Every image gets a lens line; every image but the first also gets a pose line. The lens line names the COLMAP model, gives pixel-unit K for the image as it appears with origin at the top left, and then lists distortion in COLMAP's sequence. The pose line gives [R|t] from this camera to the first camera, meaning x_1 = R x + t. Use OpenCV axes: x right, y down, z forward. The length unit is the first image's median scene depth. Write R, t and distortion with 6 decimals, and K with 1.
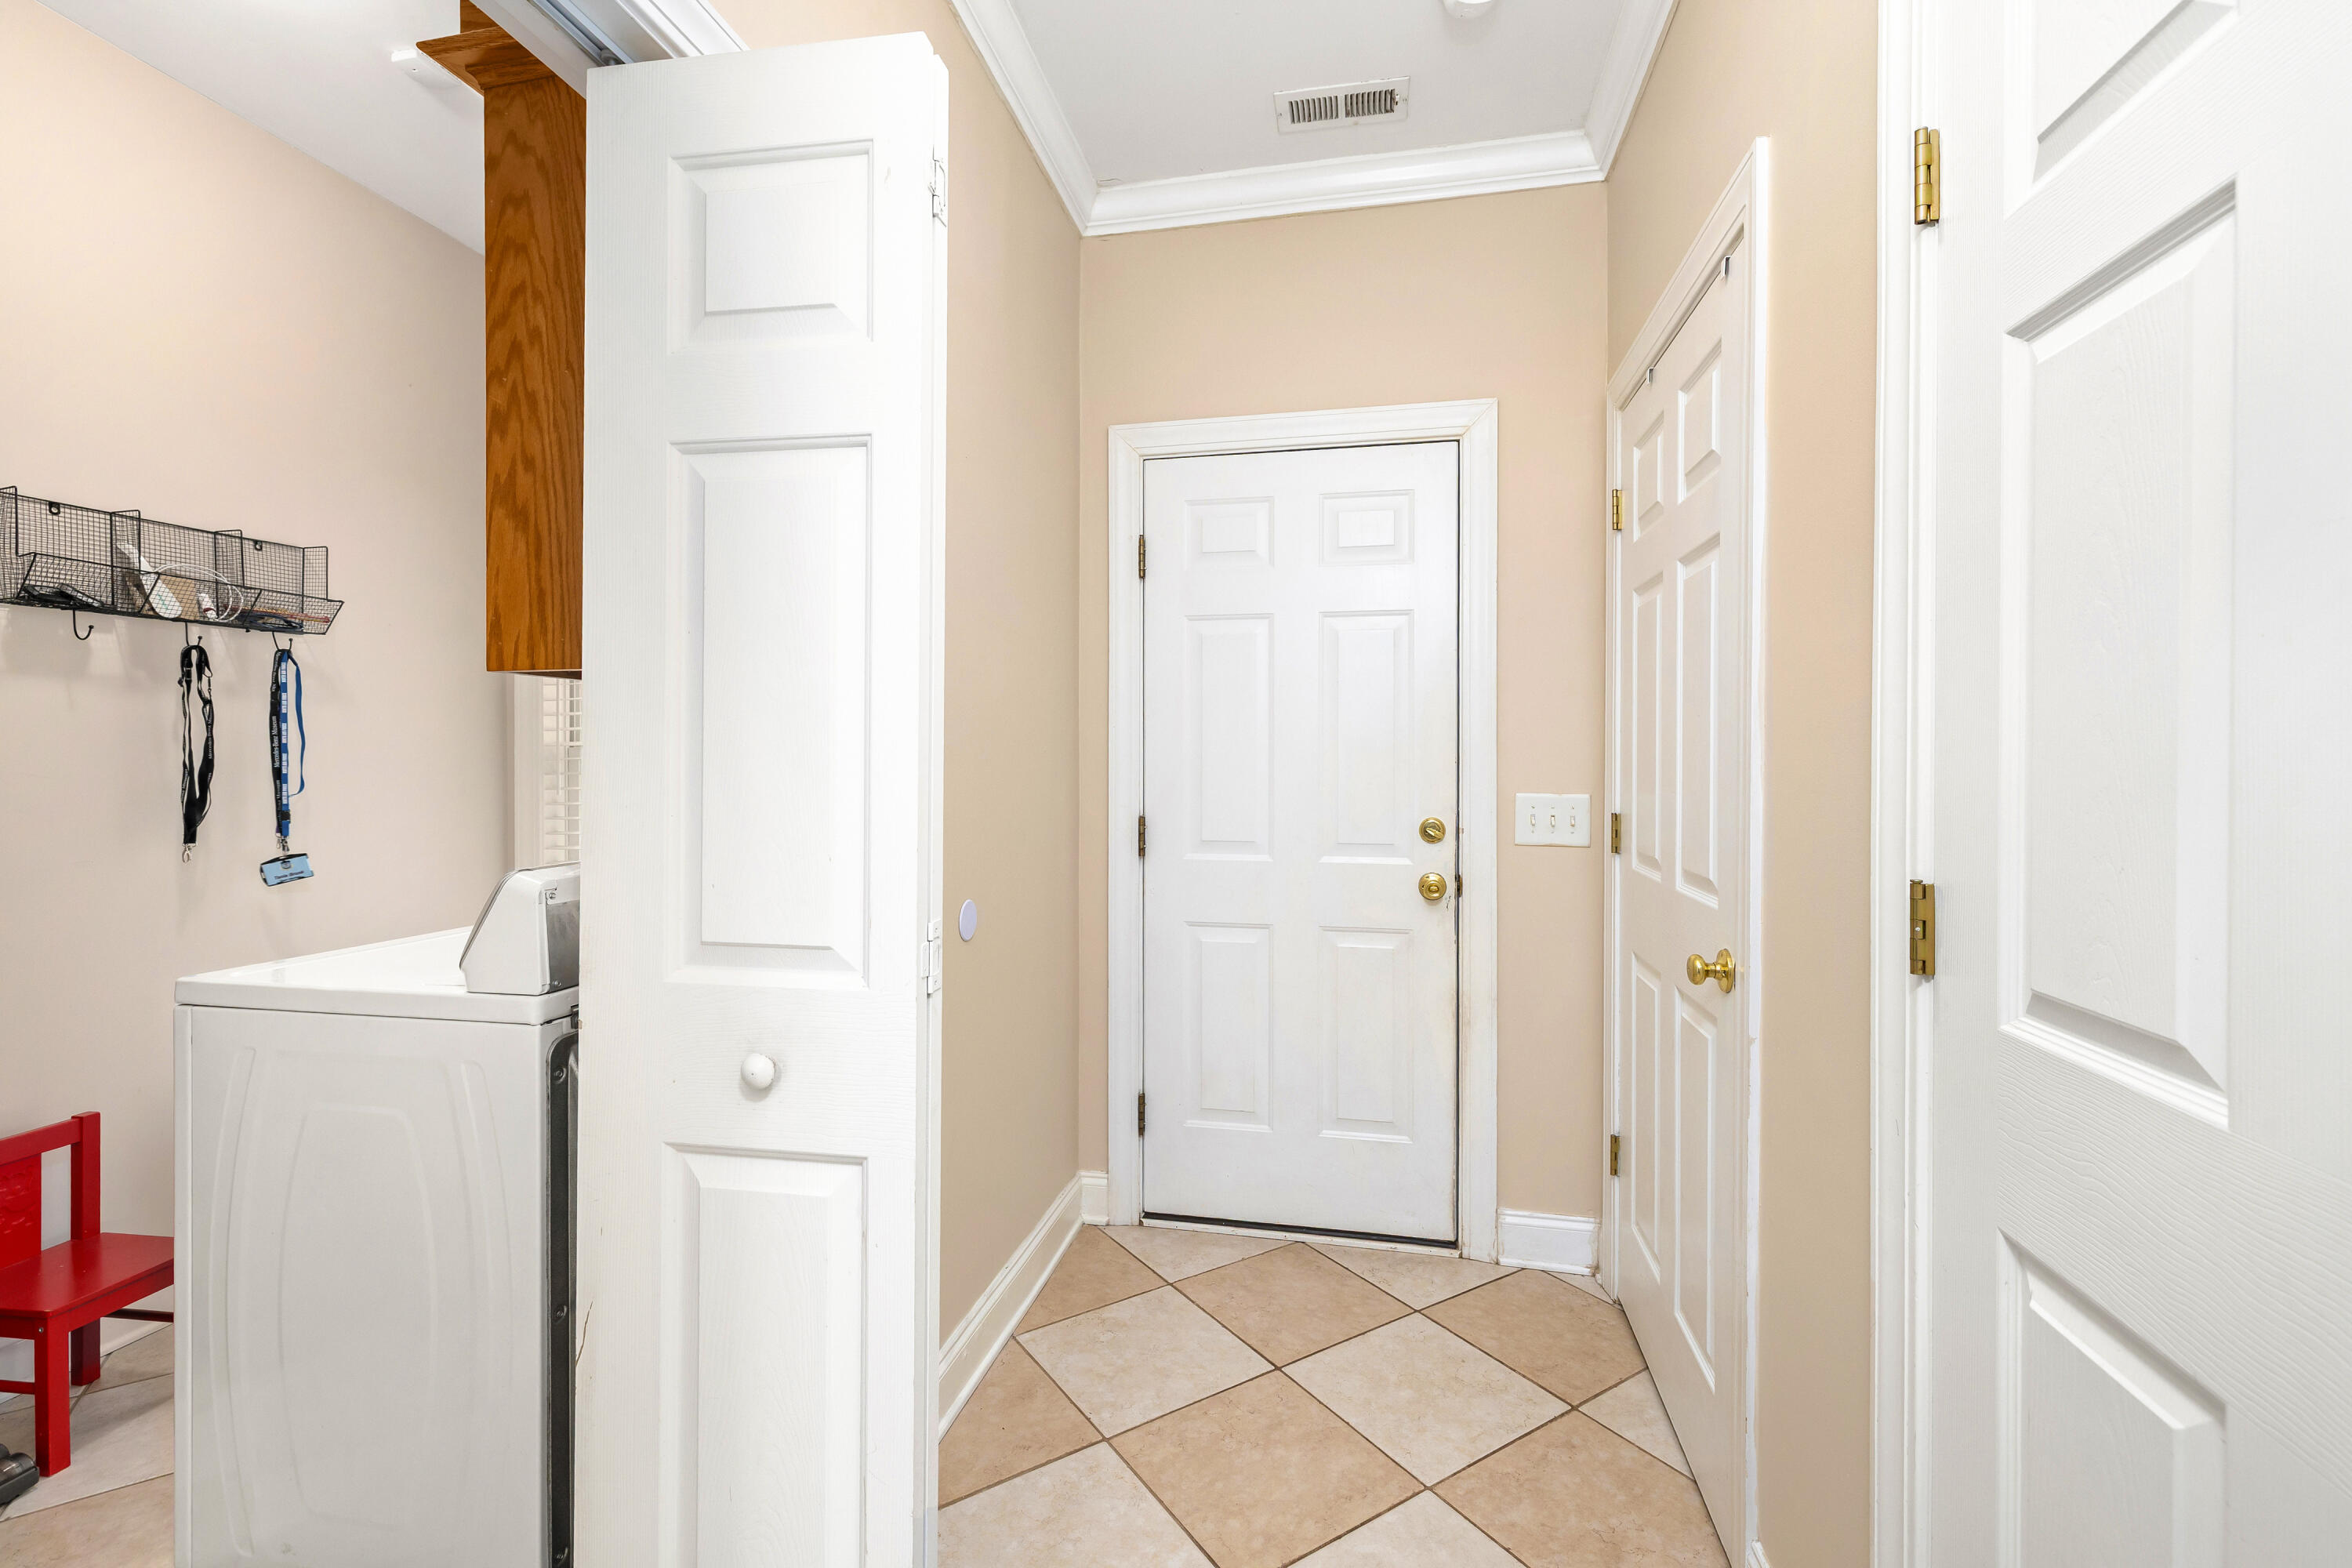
lens RADIAL K [[1049.0, 0, 1187.5], [0, 1049.0, 775.9], [0, 0, 1]] dist [-0.000195, 0.000253]
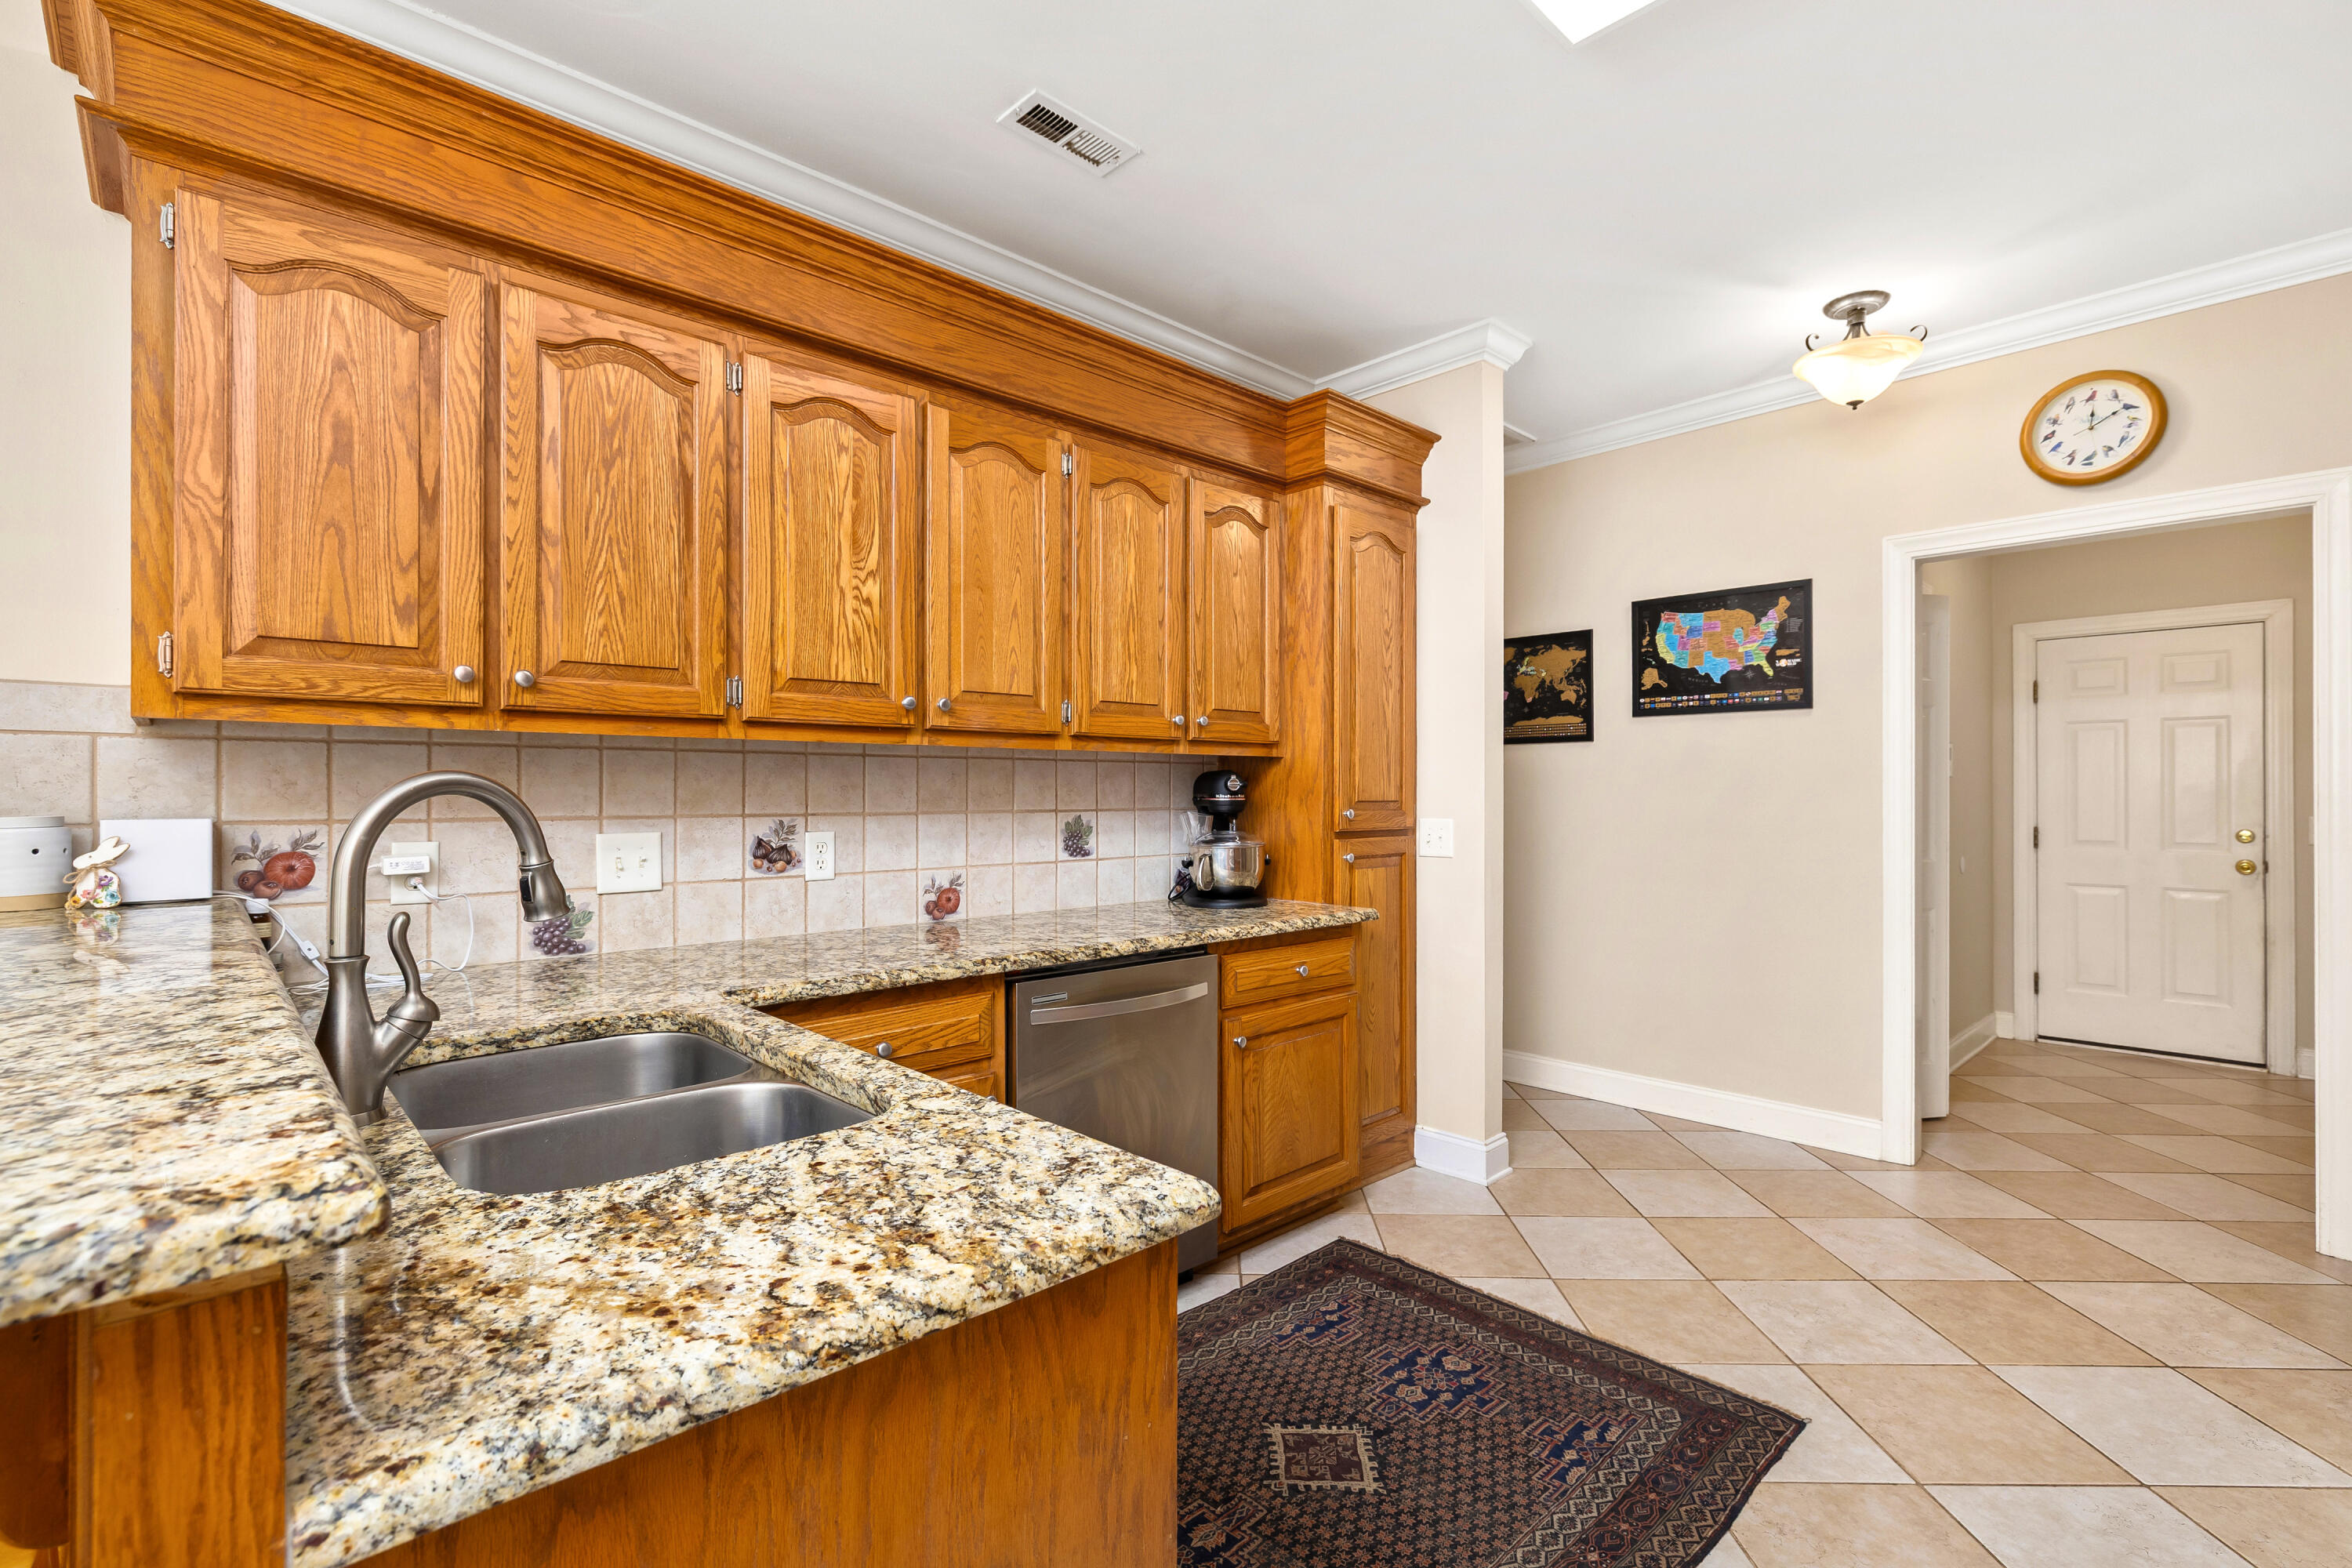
lens RADIAL K [[1049.0, 0, 1193.2], [0, 1049.0, 792.7], [0, 0, 1]] dist [-0.000195, 0.000253]
pose [[0.815753, -0.004119, -0.578385, -0.149868], [-0.004019, 0.999910, -0.012788, 0.005208], [0.578386, 0.012756, 0.815664, -1.137929]]
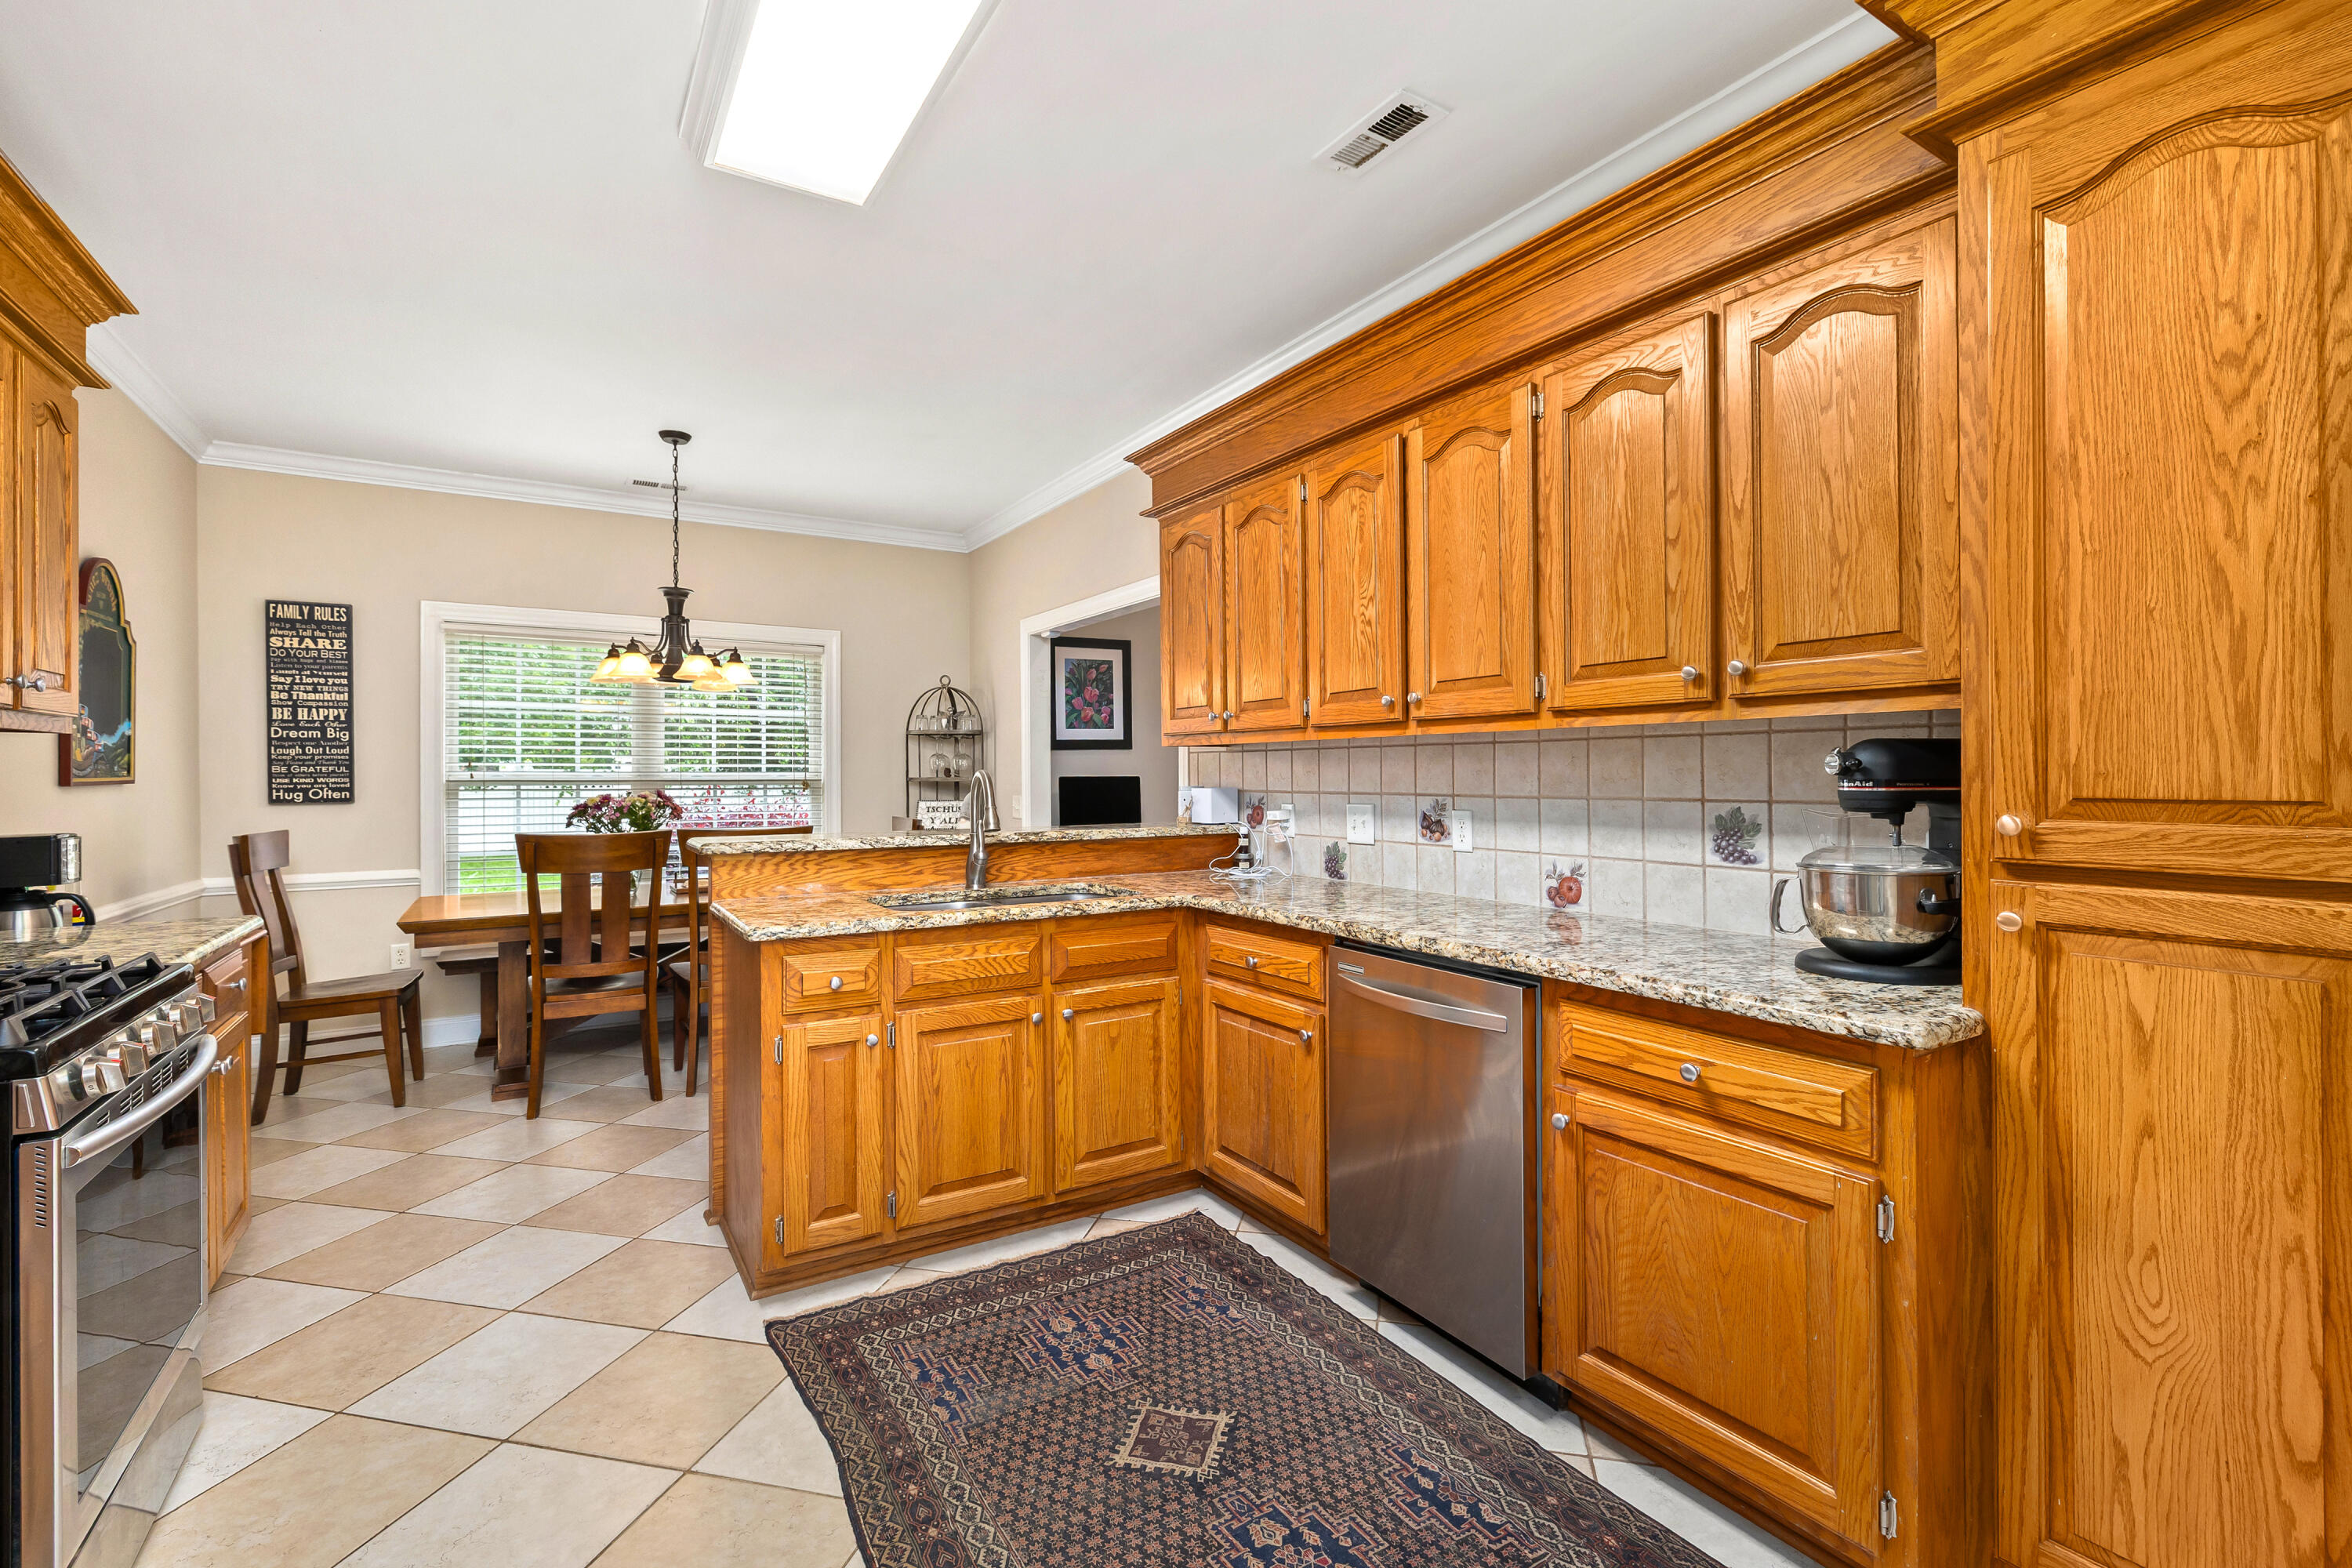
lens RADIAL K [[1049.0, 0, 1172.7], [0, 1049.0, 772.4], [0, 0, 1]] dist [-0.000195, 0.000253]
pose [[-0.738203, -0.001091, -0.674578, 0.251446], [-0.007296, 0.999953, 0.006367, -0.049652], [0.674540, 0.009621, -0.738176, 2.127022]]
